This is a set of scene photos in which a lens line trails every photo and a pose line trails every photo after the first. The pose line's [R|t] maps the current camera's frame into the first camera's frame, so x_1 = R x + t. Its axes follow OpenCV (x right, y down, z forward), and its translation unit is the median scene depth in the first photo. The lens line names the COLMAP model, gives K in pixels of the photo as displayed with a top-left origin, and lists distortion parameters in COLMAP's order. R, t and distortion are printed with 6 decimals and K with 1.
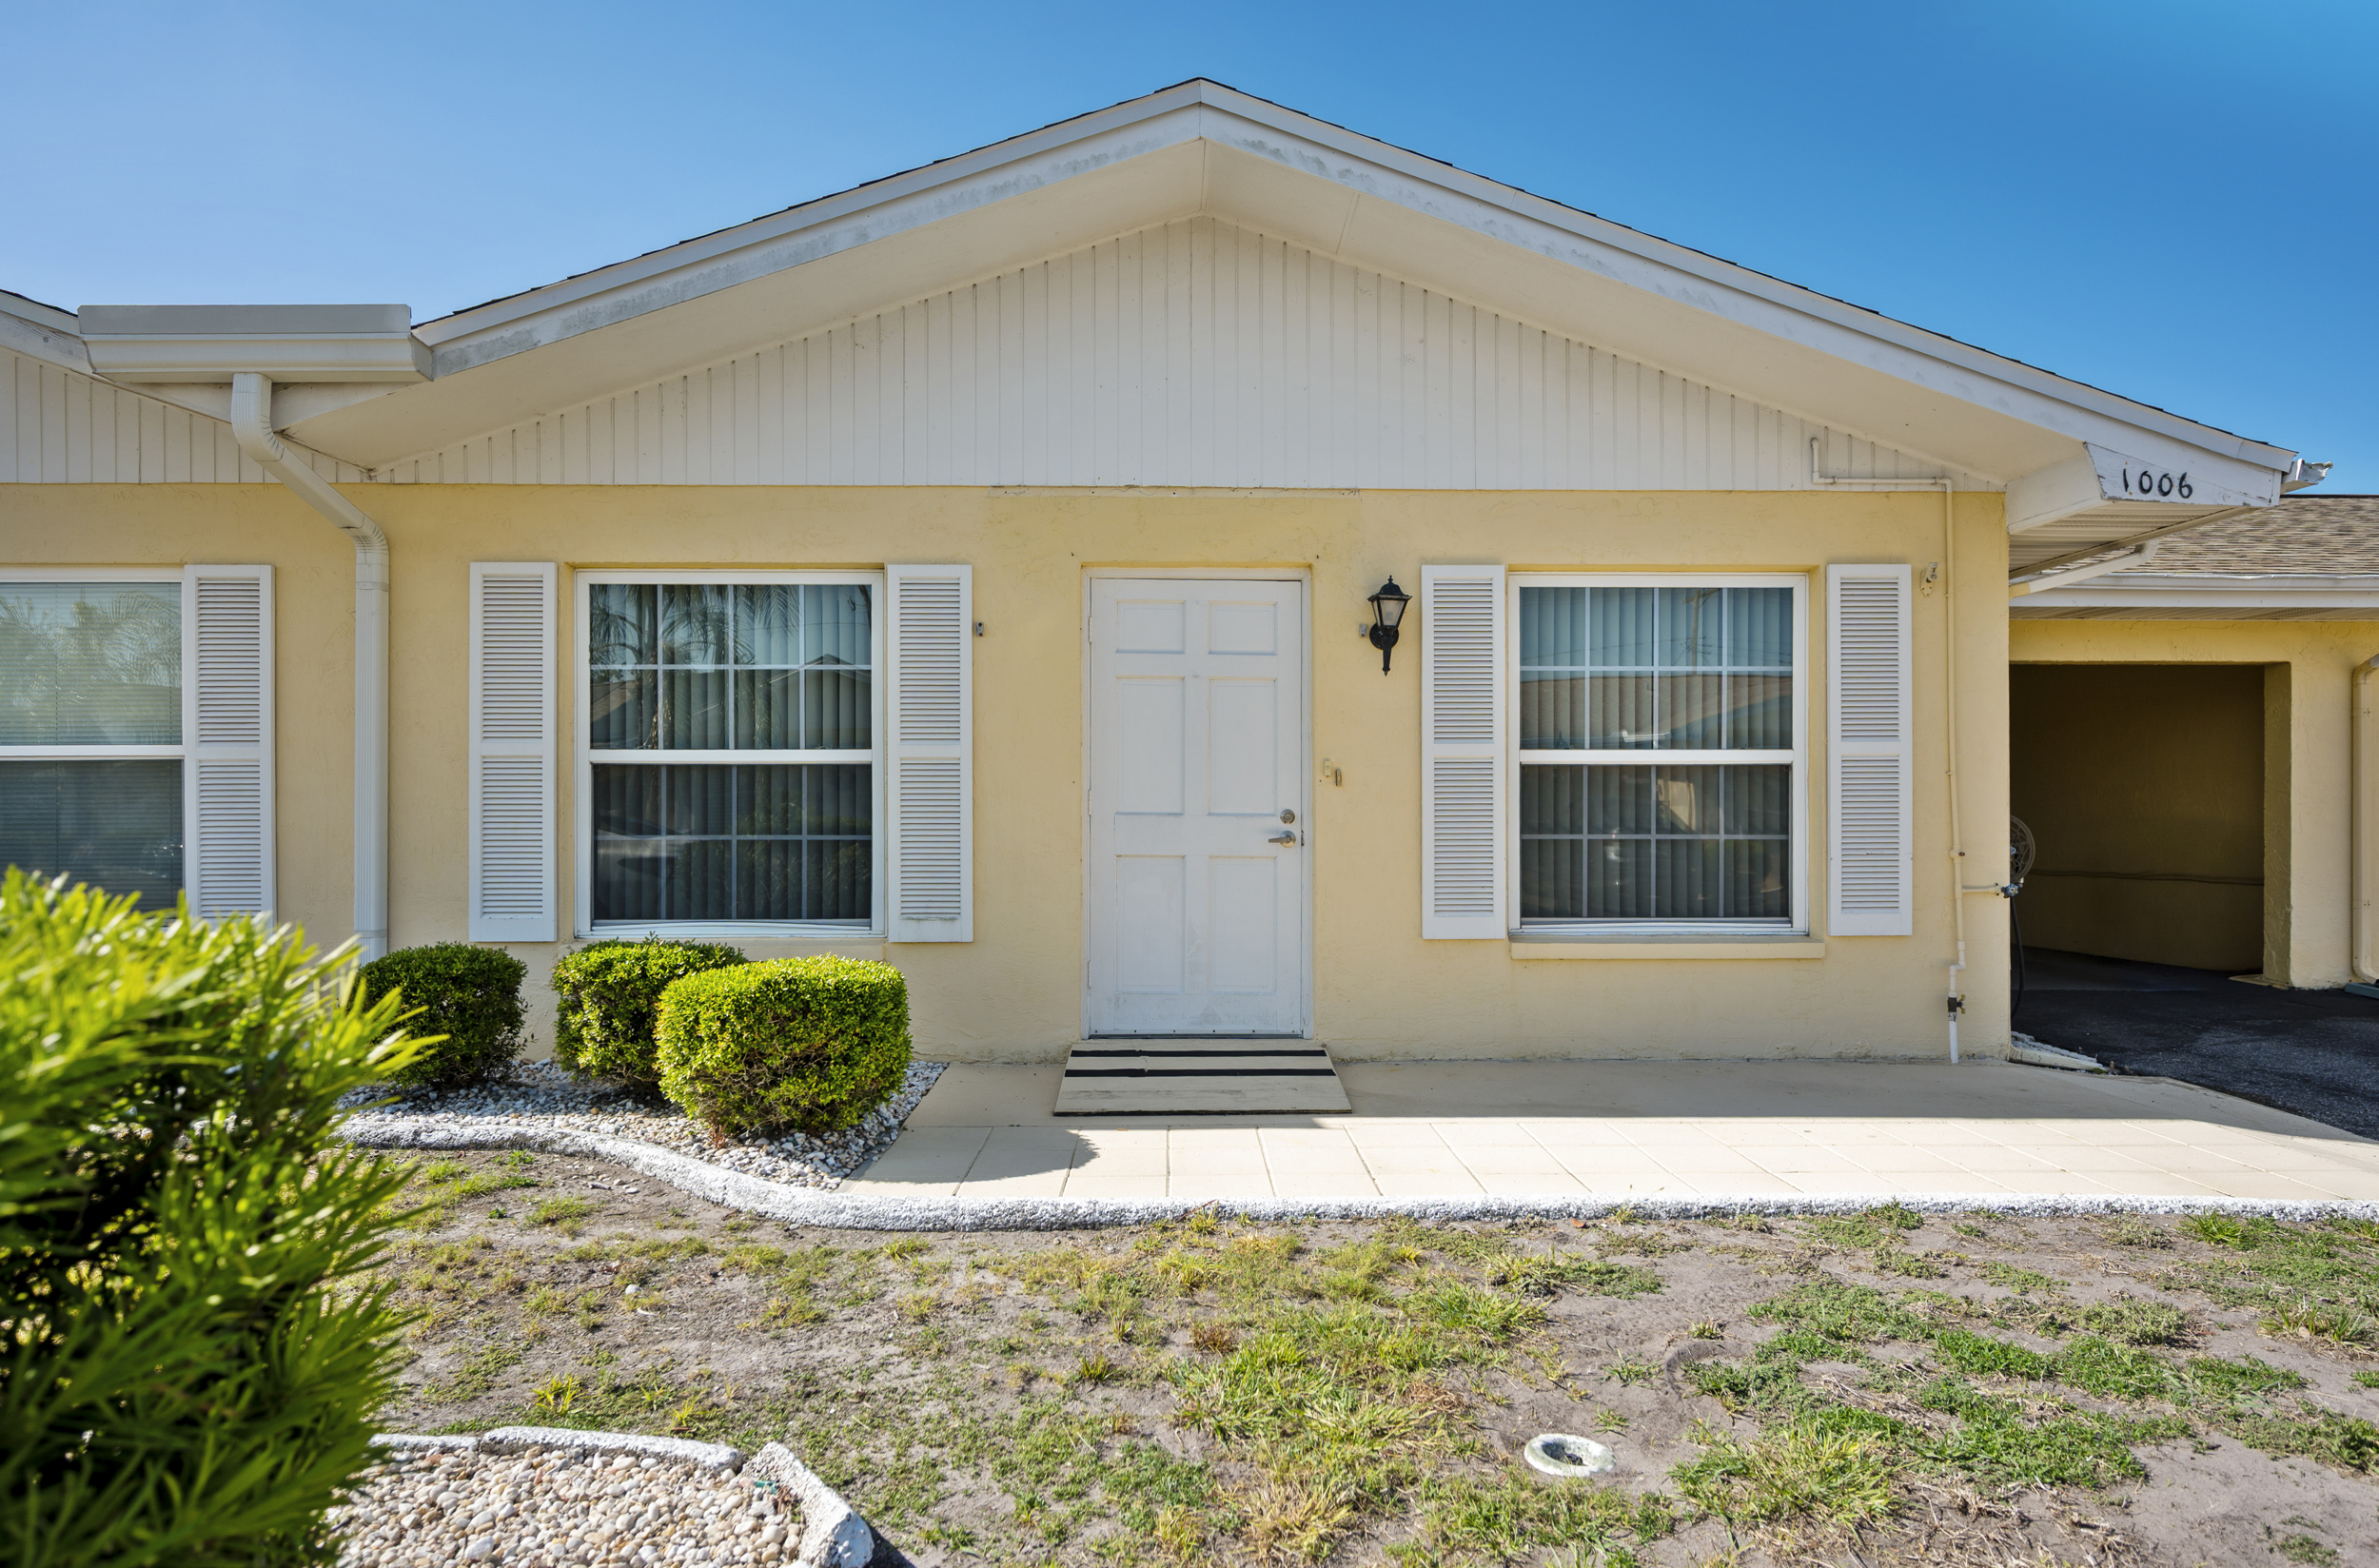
lens RADIAL K [[1119.4, 0, 745.9], [0, 1119.4, 797.3], [0, 0, 1]] dist [0.001234, -0.000111]
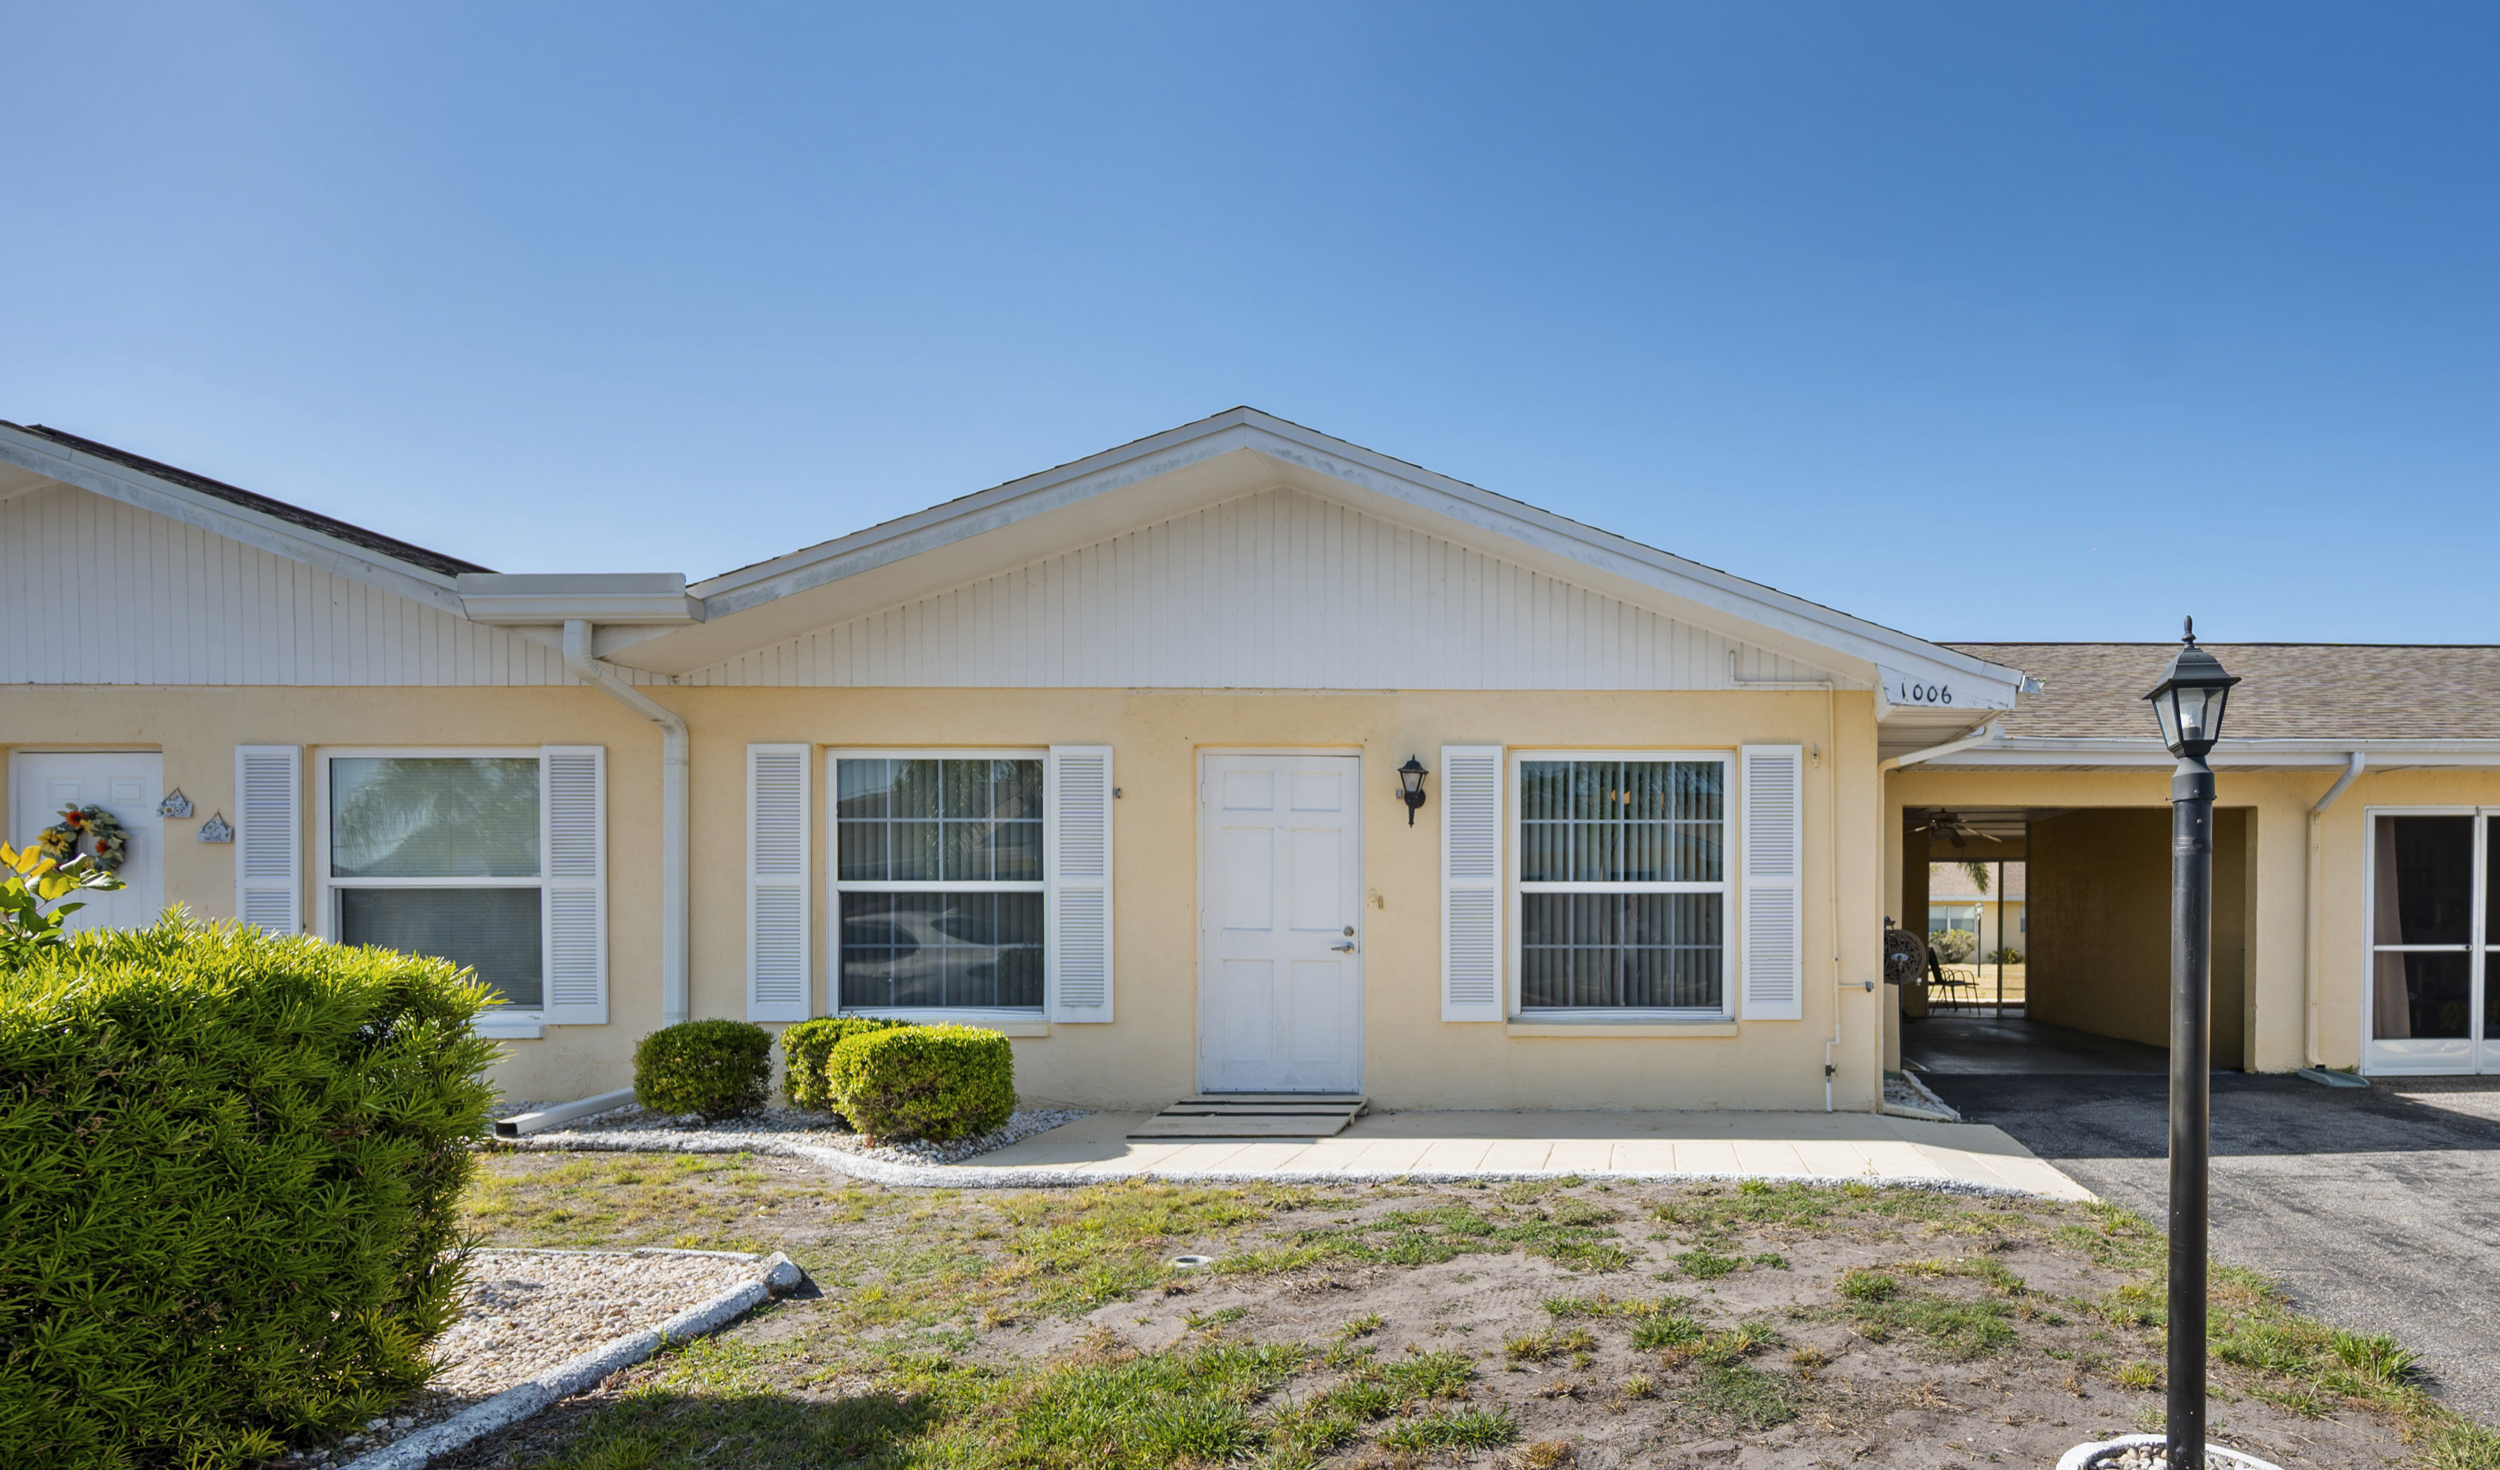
lens RADIAL K [[1292.3, 0, 1252.3], [0, 1292.3, 953.4], [0, 0, 1]] dist [0.000242, -0.000635]
pose [[0.999849, 0.001883, -0.017248, 0.400369], [-0.001652, 0.999908, 0.013440, 0.023271], [0.017272, -0.013409, 0.999761, -0.573093]]
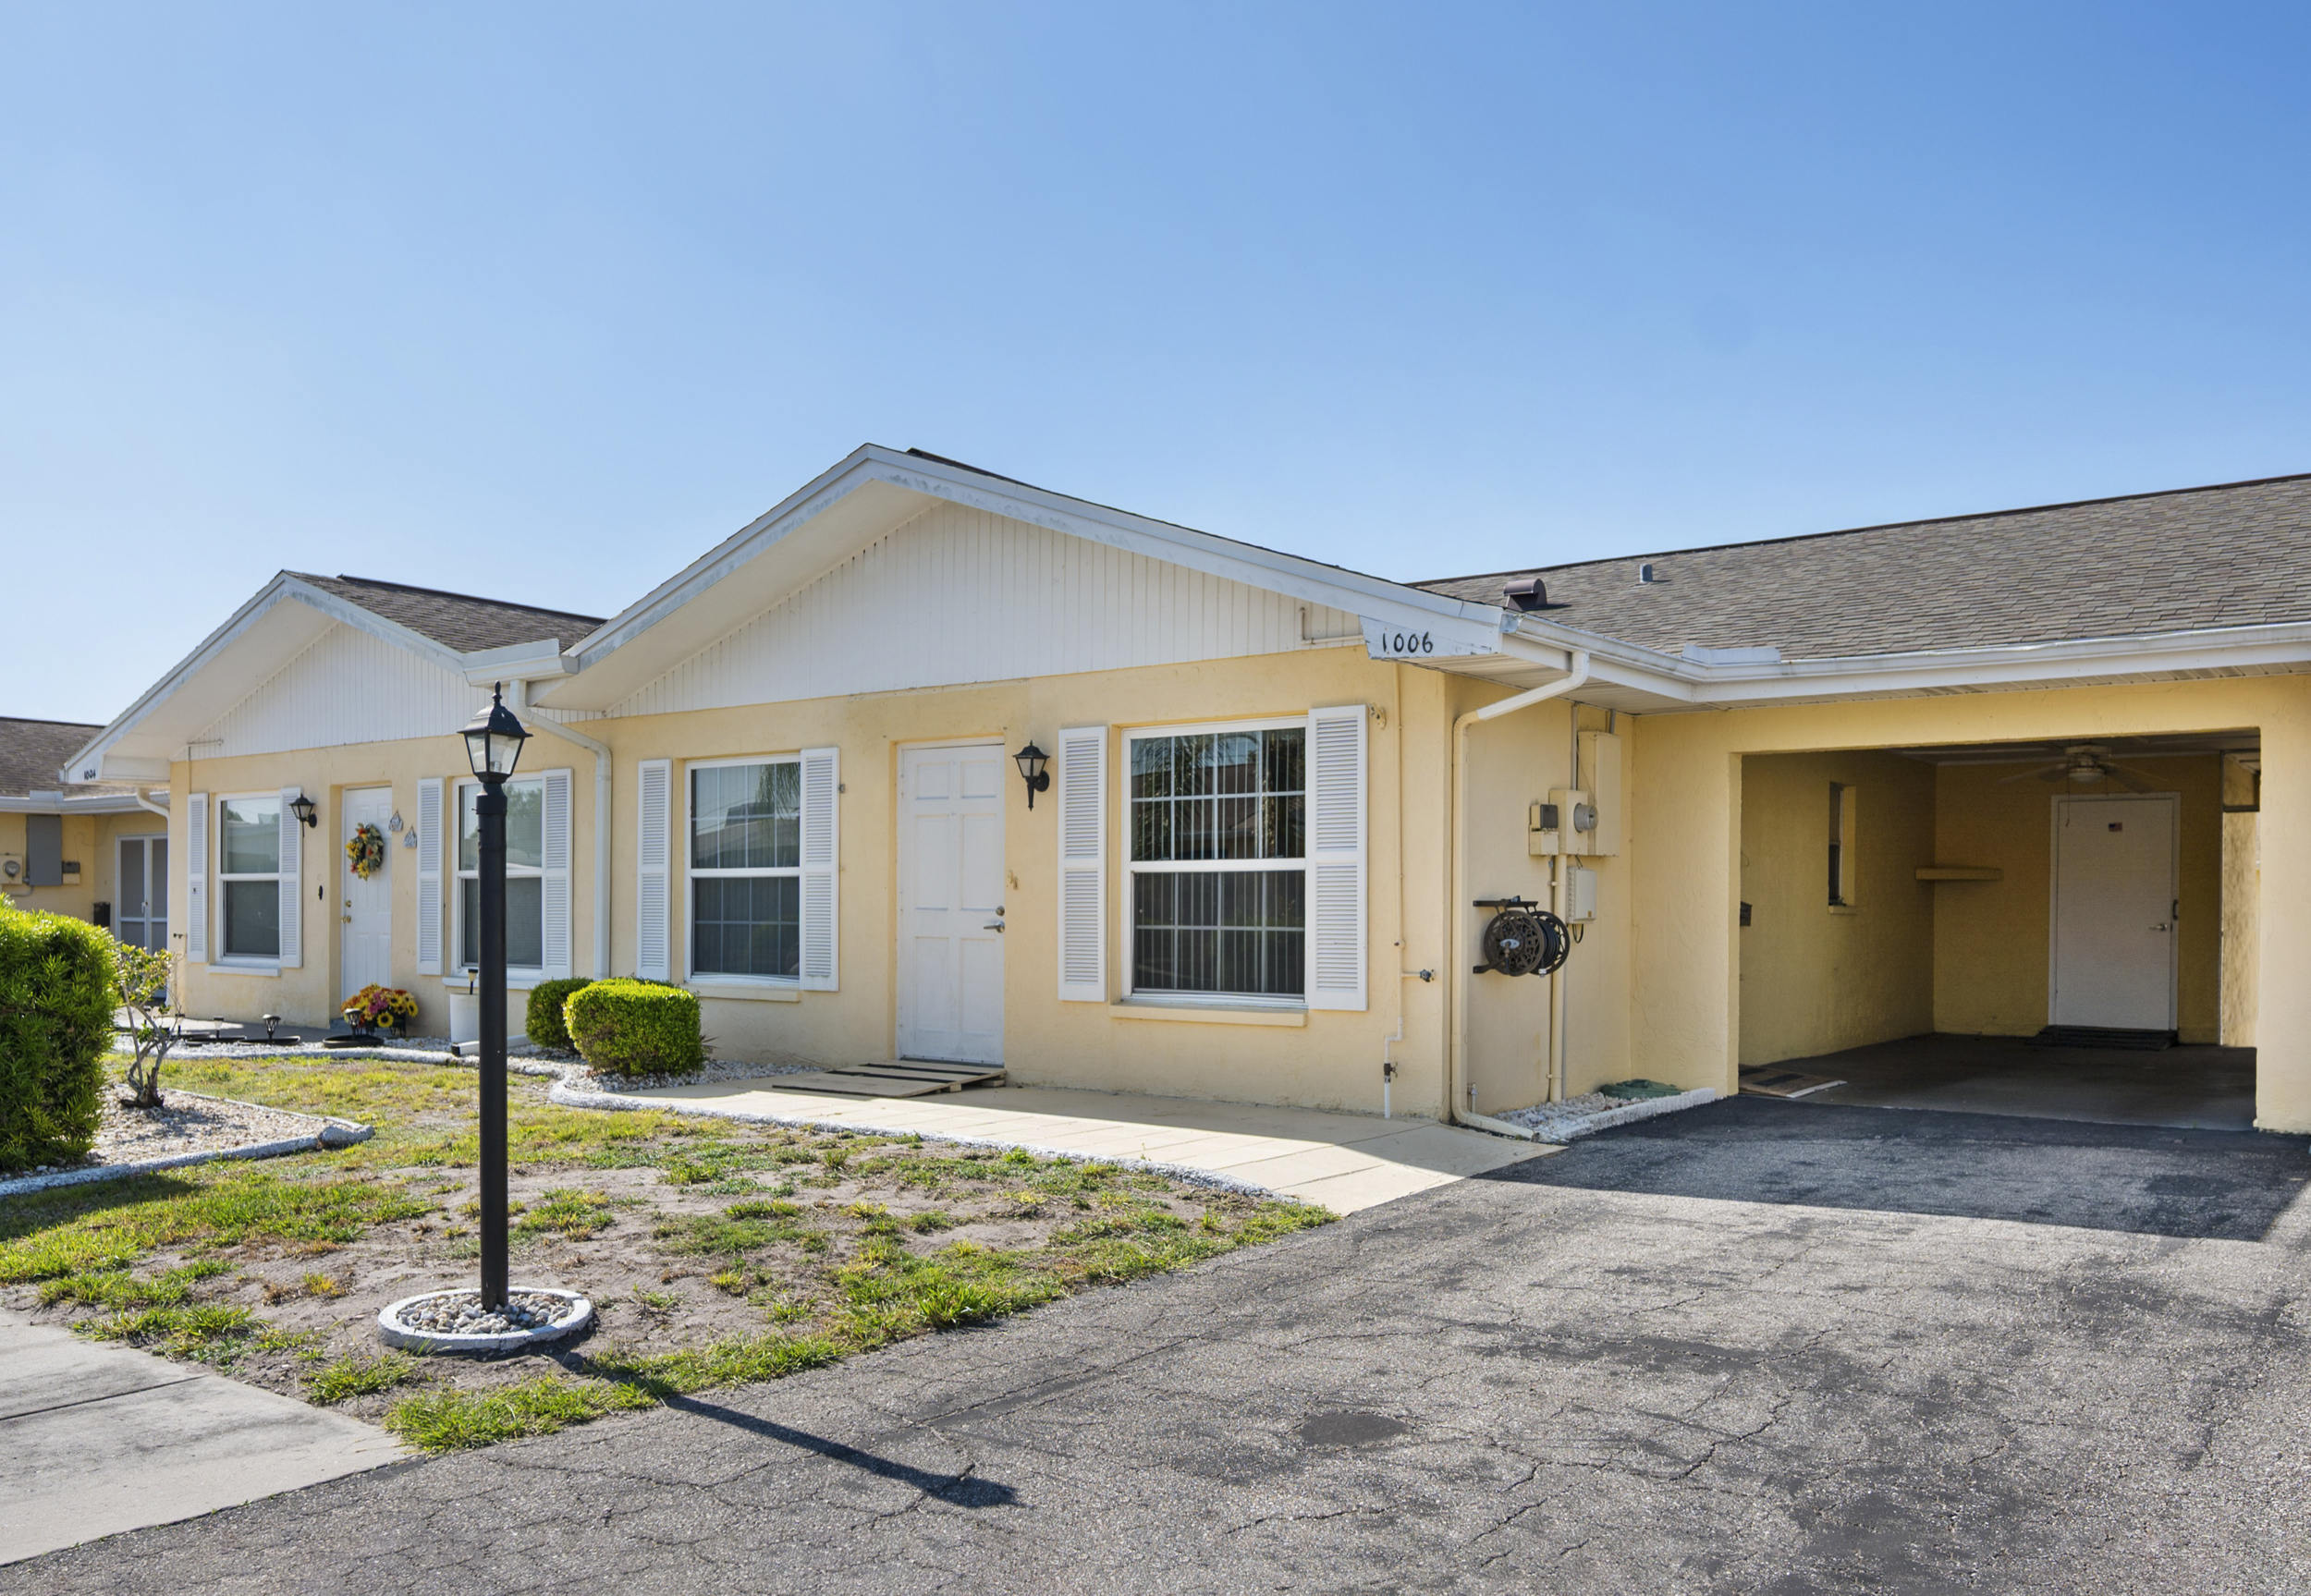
lens RADIAL K [[1669.8, 0, 1153.9], [0, 1669.8, 923.9], [0, 0, 1]] dist [-0.007154, -0.000734]
pose [[0.800763, 0.008721, -0.598918, 1.931803], [-0.007353, 0.999962, 0.004729, 0.022119], [0.598936, 0.000618, 0.800796, -0.582548]]
